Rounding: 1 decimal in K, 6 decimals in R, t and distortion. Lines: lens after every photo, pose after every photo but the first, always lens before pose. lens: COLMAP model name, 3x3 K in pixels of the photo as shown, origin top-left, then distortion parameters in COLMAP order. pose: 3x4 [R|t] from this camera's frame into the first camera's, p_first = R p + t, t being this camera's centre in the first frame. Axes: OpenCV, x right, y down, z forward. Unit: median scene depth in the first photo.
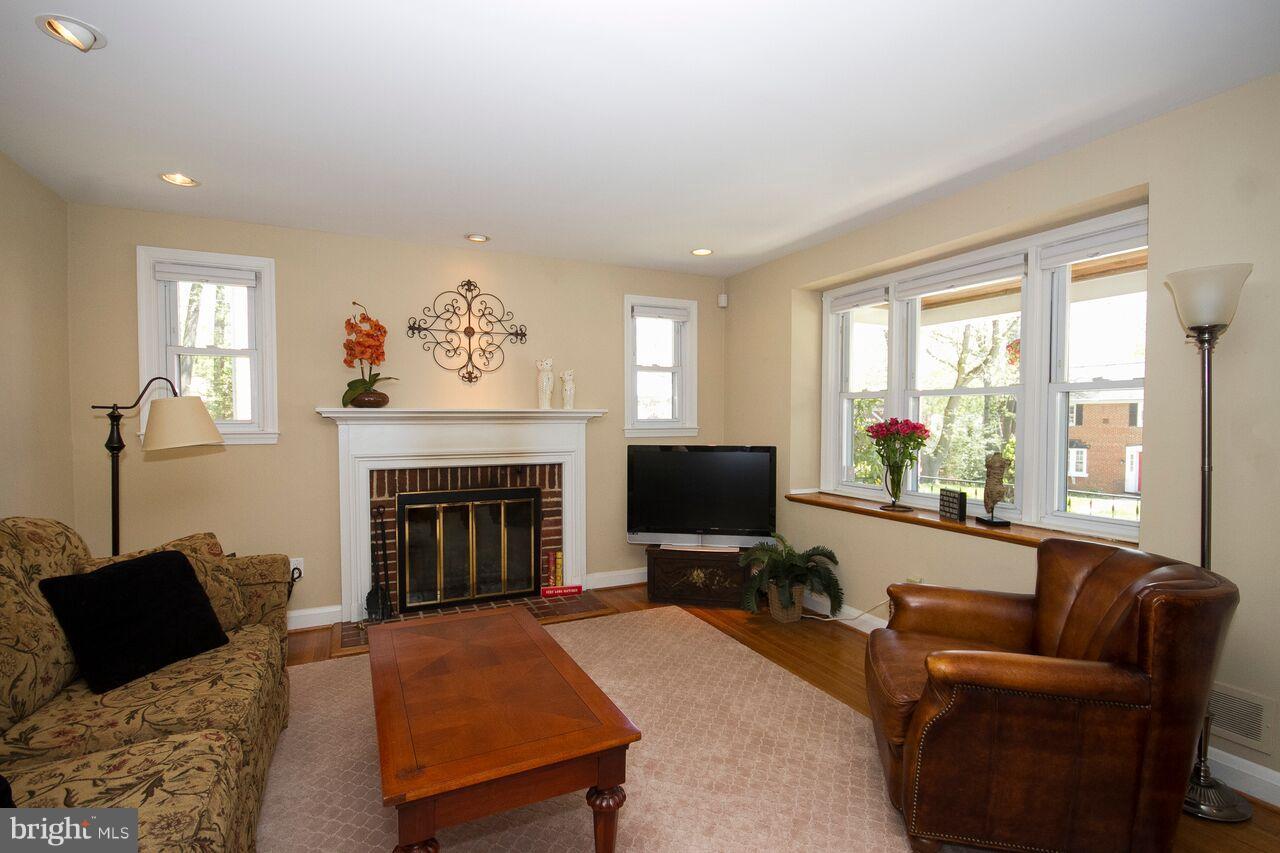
lens RADIAL K [[638.1, 0, 625.2], [0, 638.1, 439.9], [0, 0, 1]] dist [-0.005067, 0.002223]
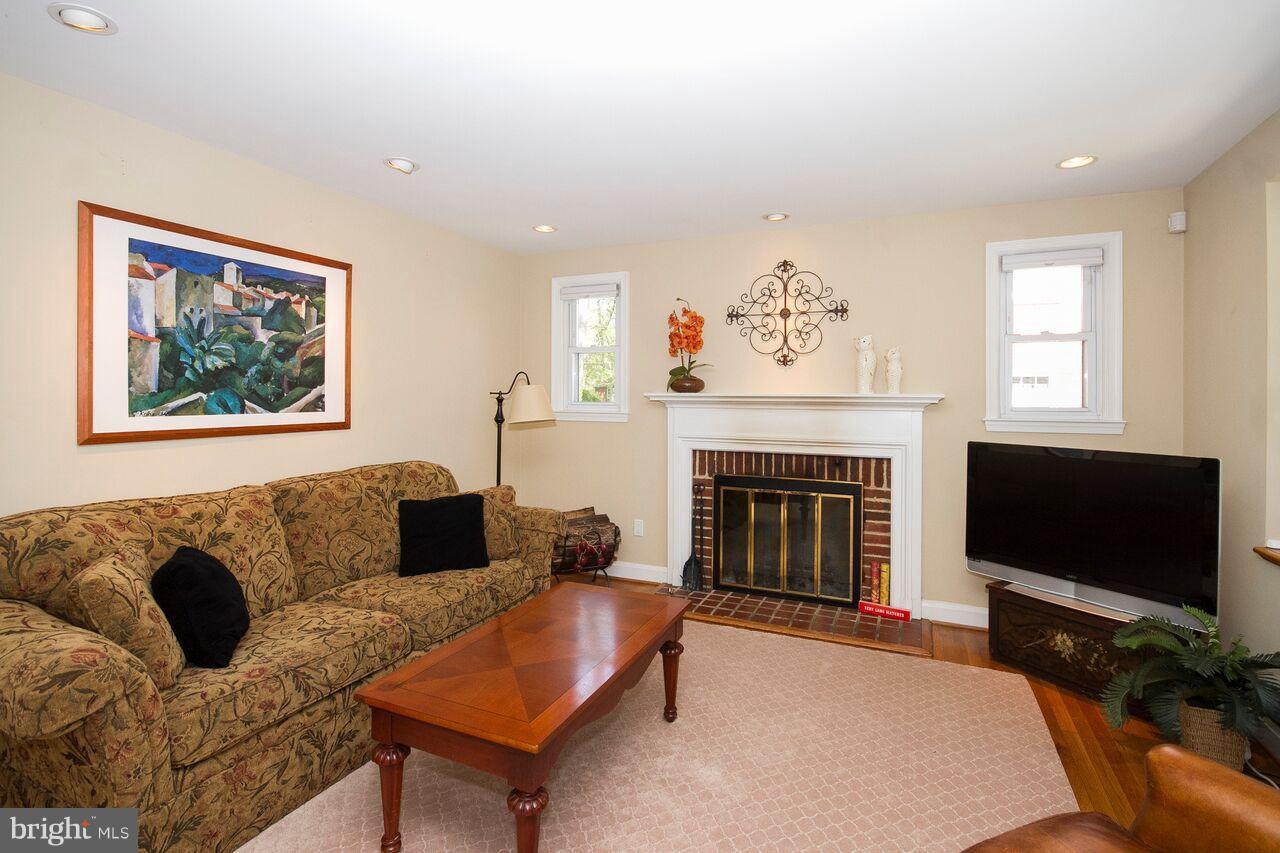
lens RADIAL K [[638.1, 0, 623.5], [0, 638.1, 399.2], [0, 0, 1]] dist [-0.005067, 0.002223]
pose [[0.615262, 0.009651, -0.788263, 0.367444], [-0.034719, 0.999287, -0.014865, -0.017540], [0.787558, 0.036514, 0.615158, 0.220646]]
